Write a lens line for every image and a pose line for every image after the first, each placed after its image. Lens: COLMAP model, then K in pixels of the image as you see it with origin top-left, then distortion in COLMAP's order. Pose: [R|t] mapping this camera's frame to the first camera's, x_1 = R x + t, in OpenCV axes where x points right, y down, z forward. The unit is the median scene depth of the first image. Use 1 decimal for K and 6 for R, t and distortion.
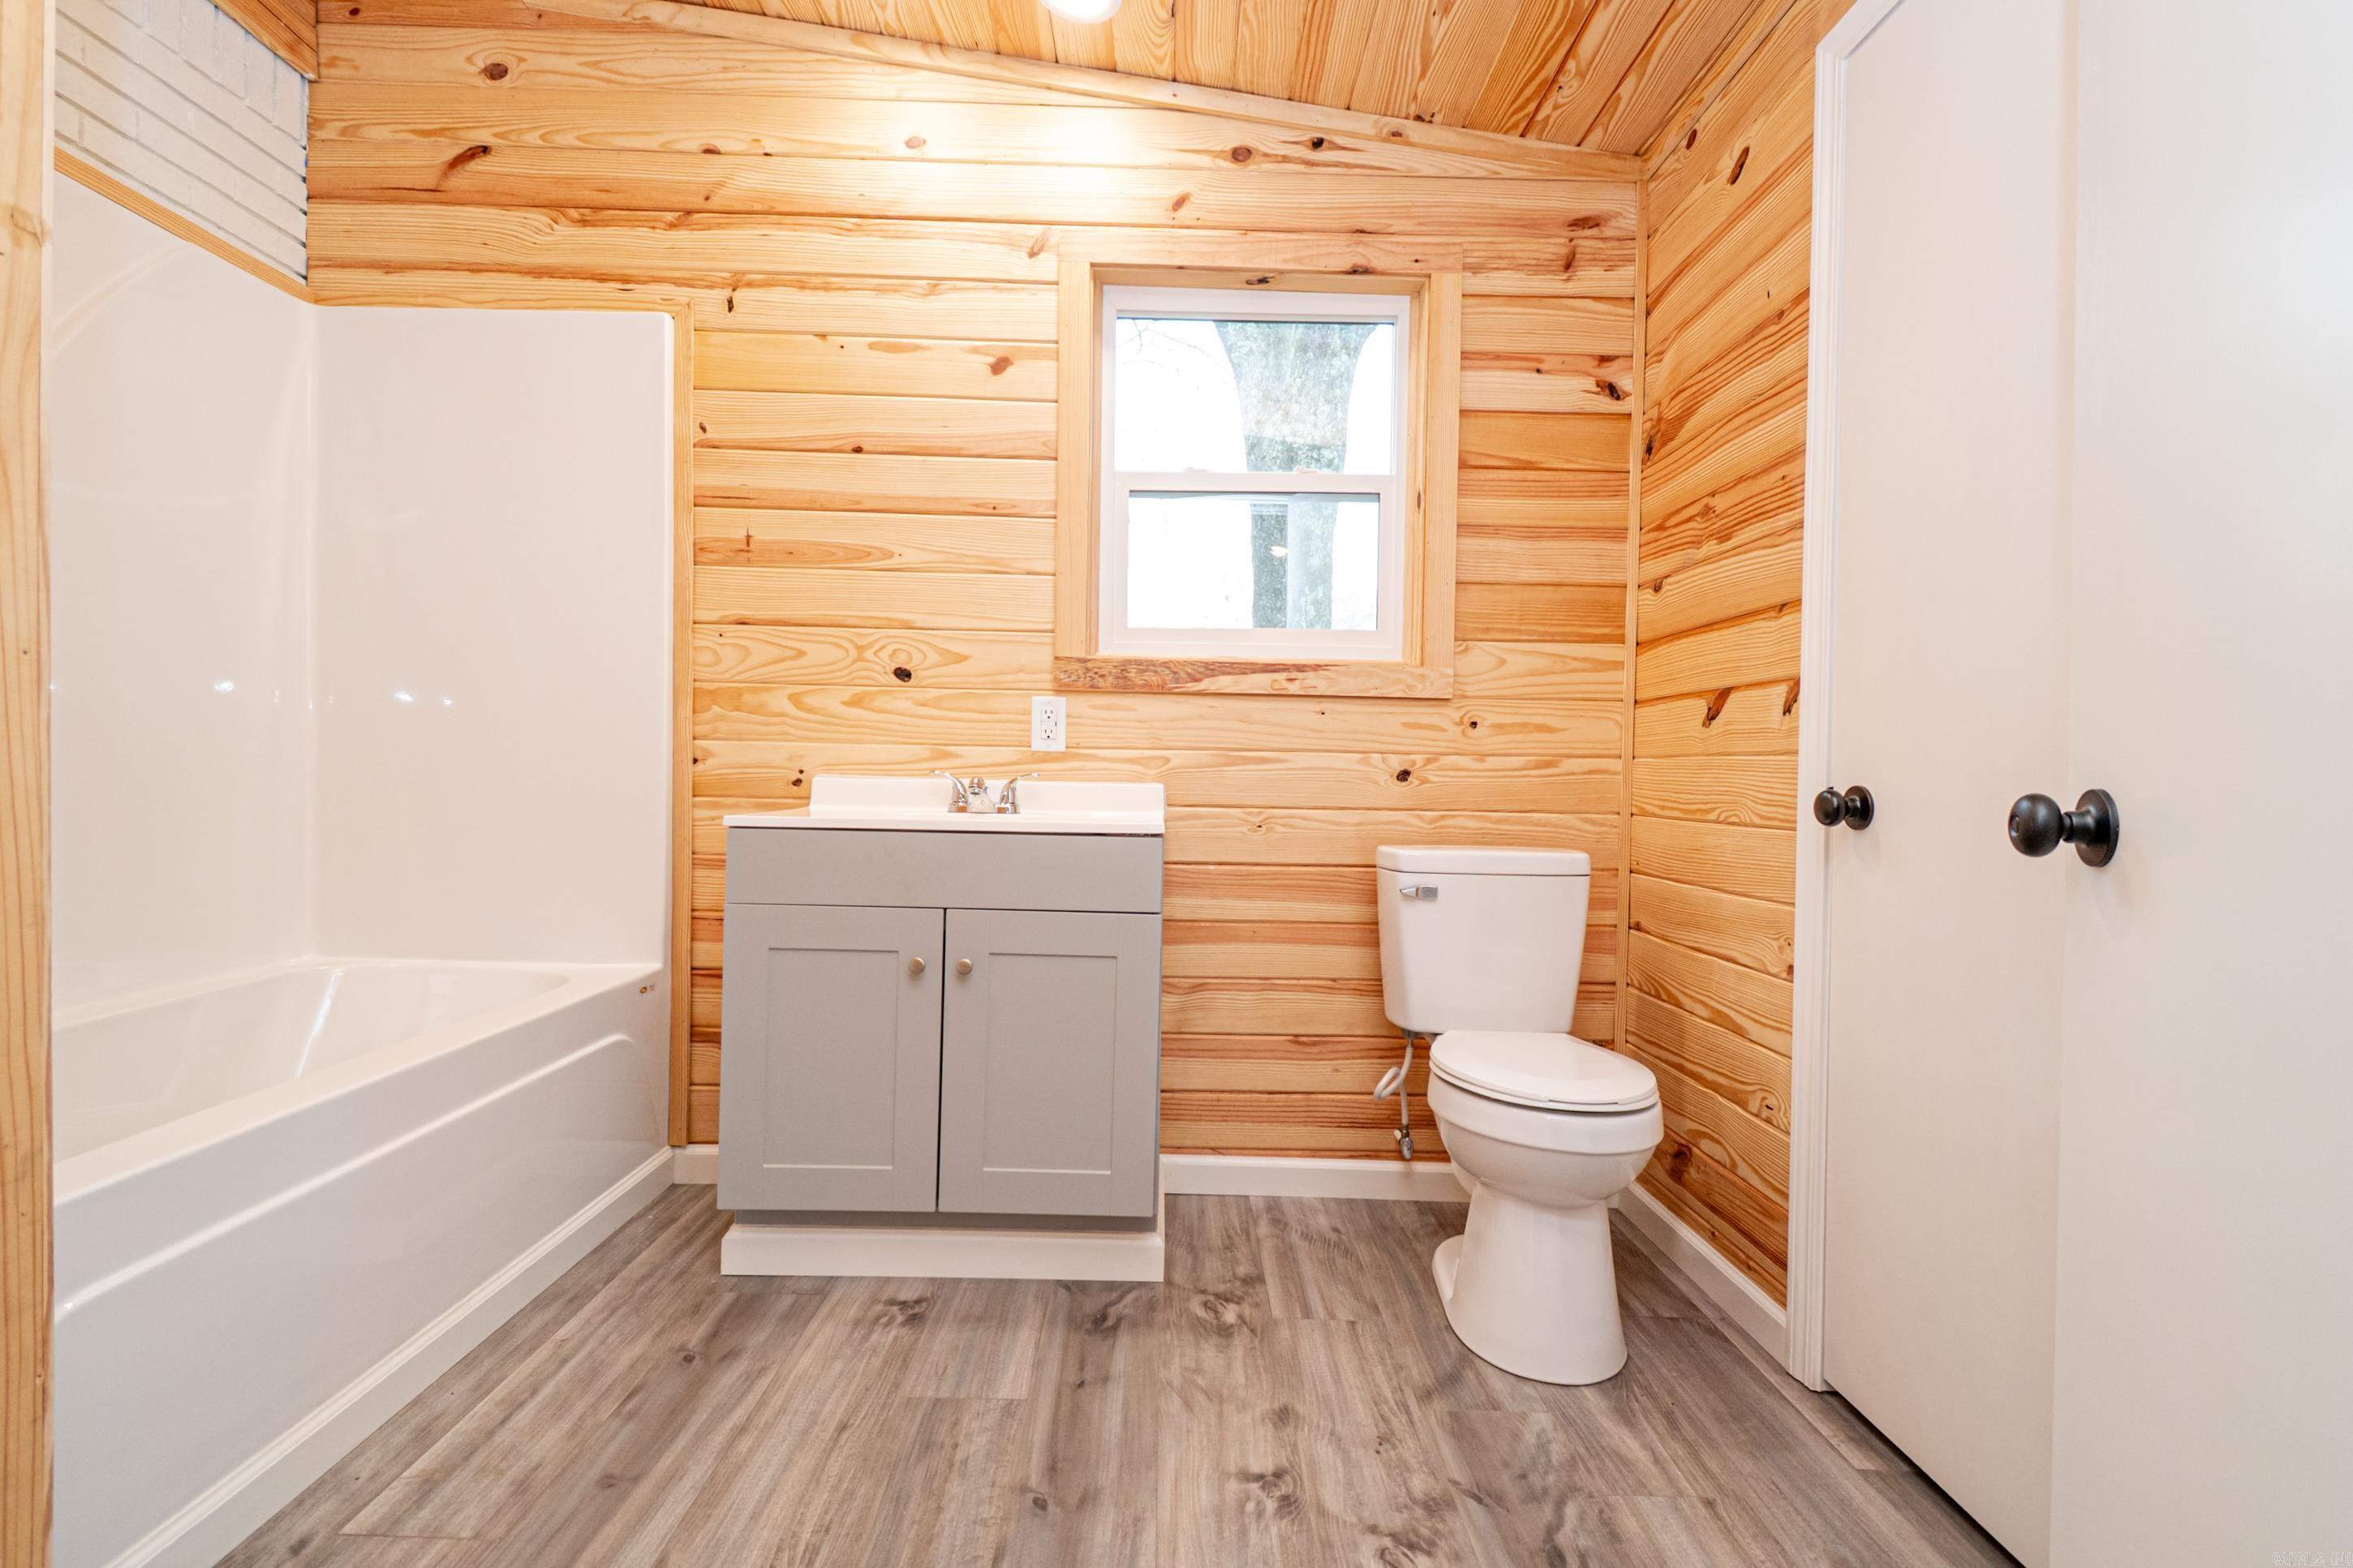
lens RADIAL K [[1061.5, 0, 1172.0], [0, 1061.5, 773.6], [0, 0, 1]] dist [0.008004, -0.005356]
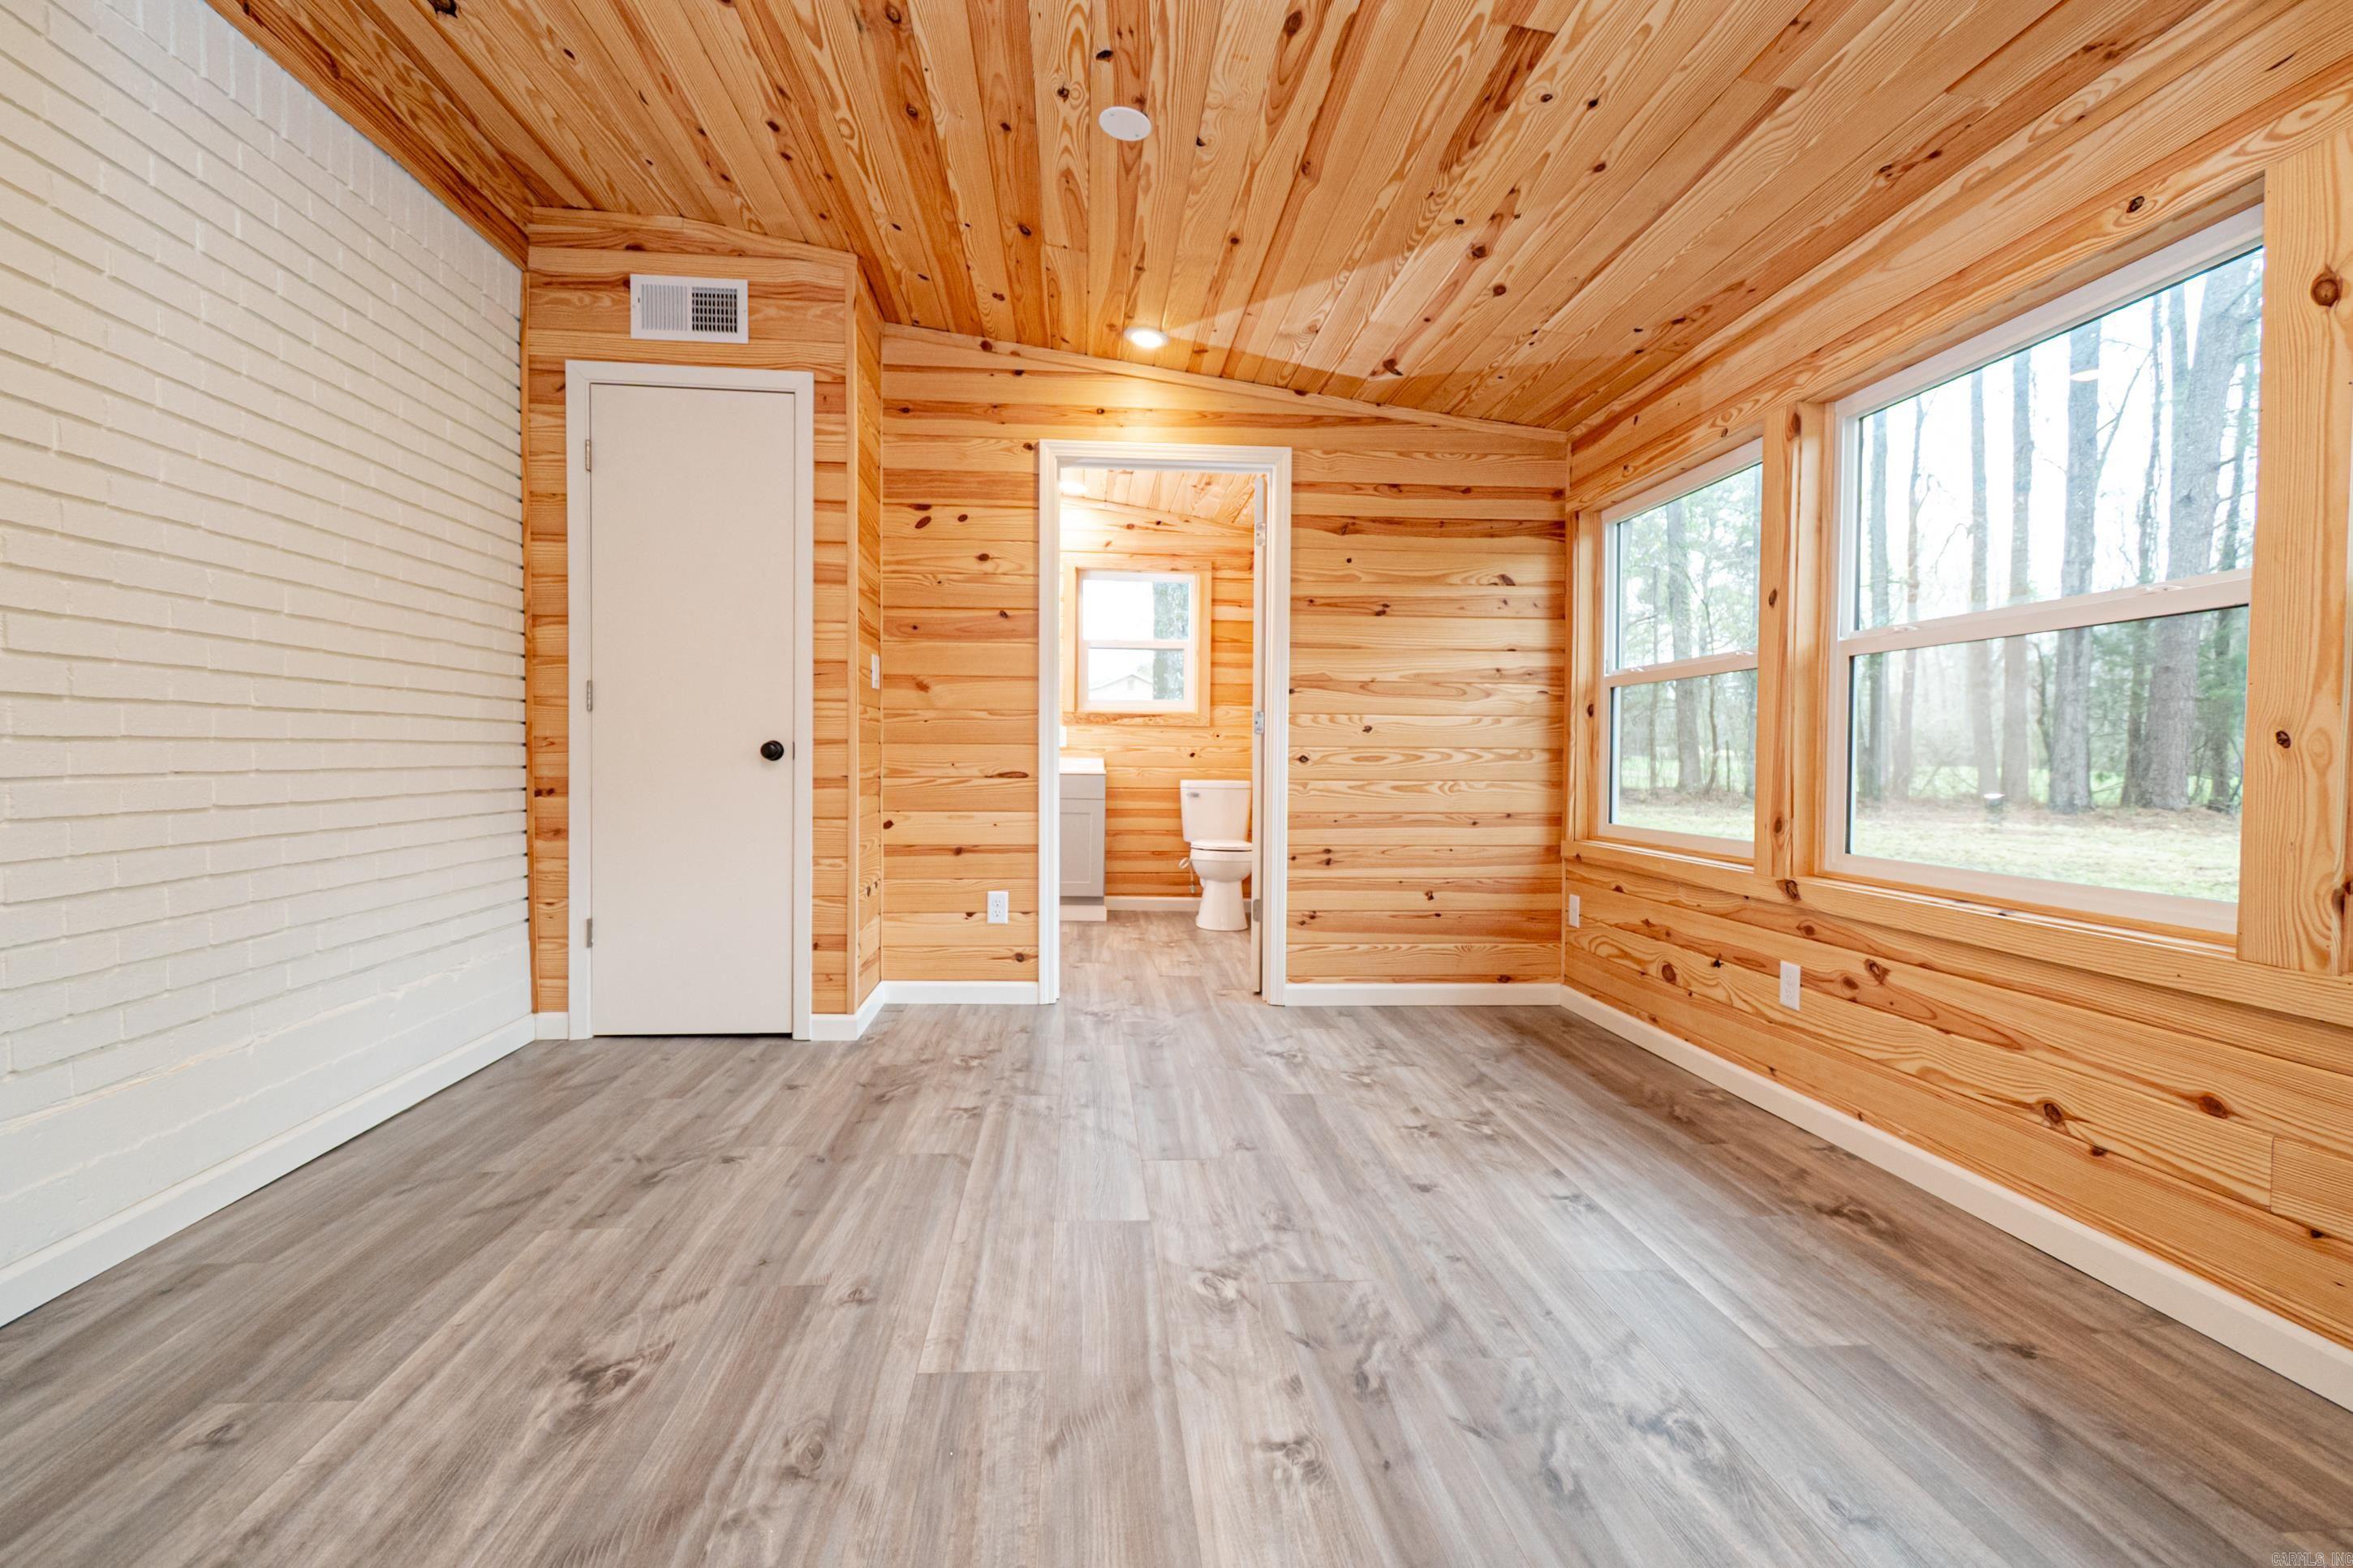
lens RADIAL K [[1061.5, 0, 1178.6], [0, 1061.5, 782.0], [0, 0, 1]] dist [0.008004, -0.005356]
pose [[0.991316, -0.007743, 0.131271, -0.023071], [0.006862, 0.999951, 0.007163, 0.006731], [-0.131320, -0.006200, 0.991321, -0.224334]]
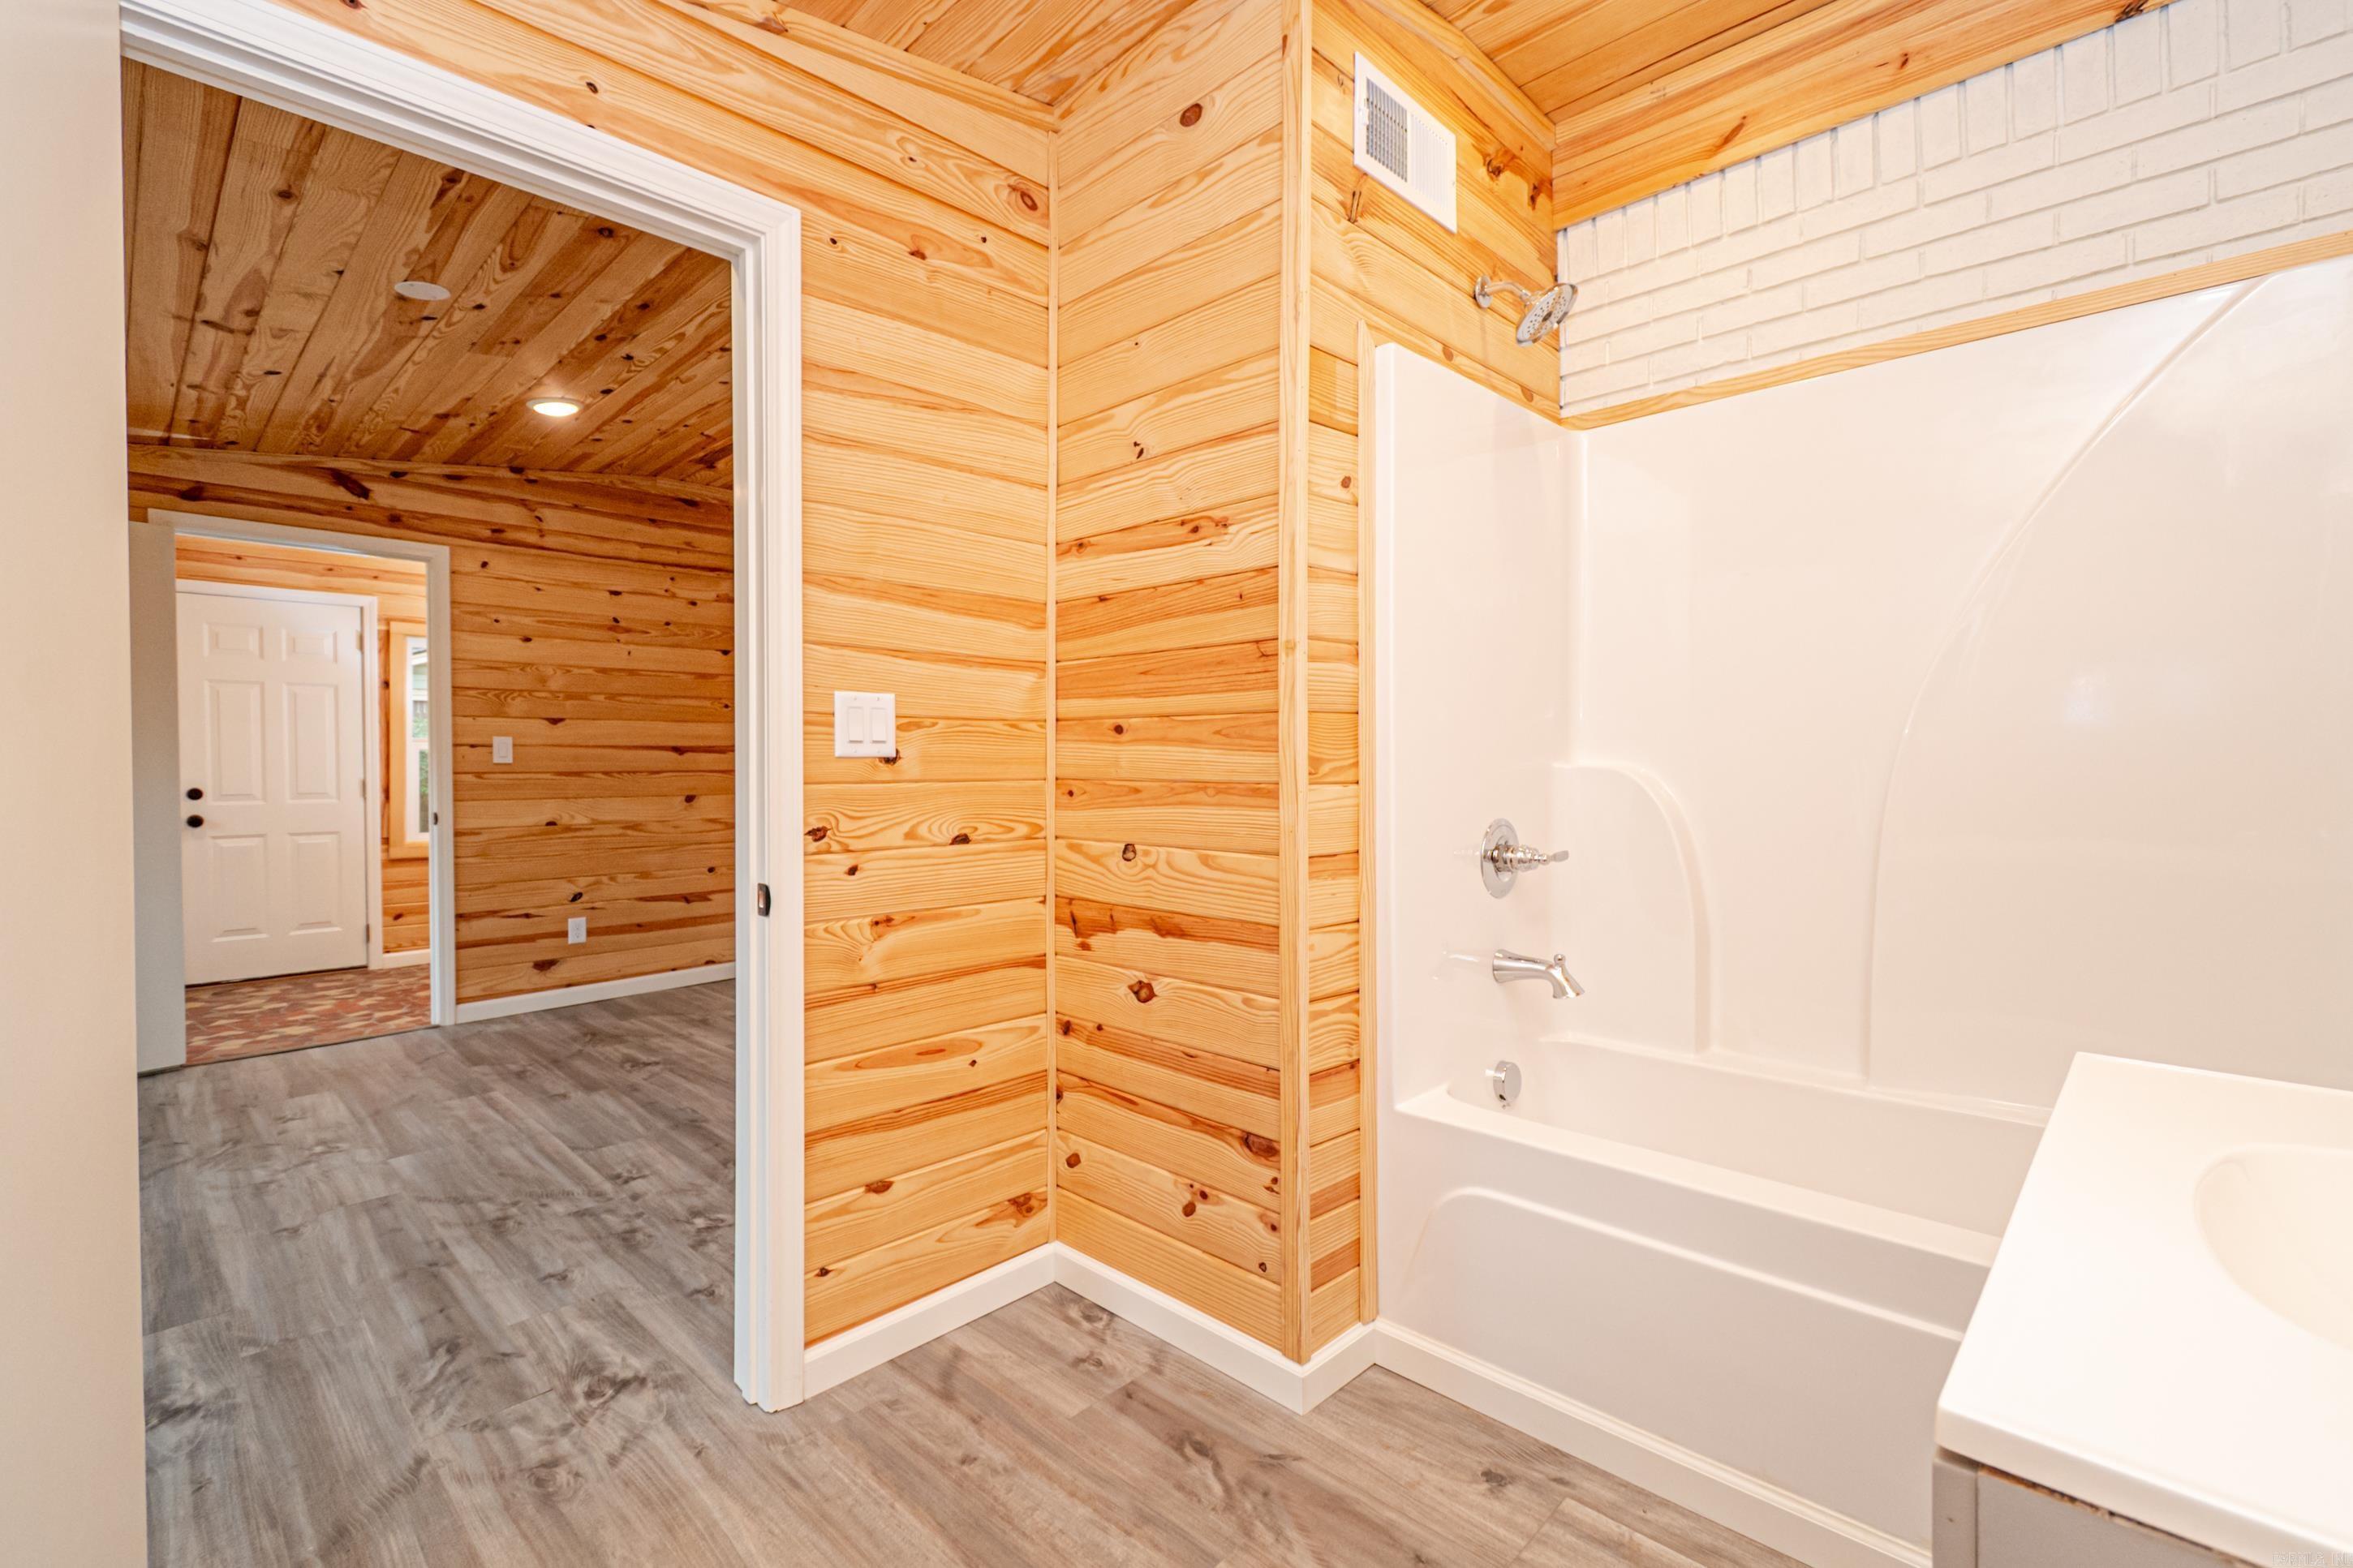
lens RADIAL K [[1061.5, 0, 1199.1], [0, 1061.5, 781.4], [0, 0, 1]] dist [0.008004, -0.005356]
pose [[-0.667297, 0.001758, -0.744790, 0.679350], [-0.020134, 0.999589, 0.020399, -0.220471], [0.744520, 0.028608, -0.666987, 4.174641]]
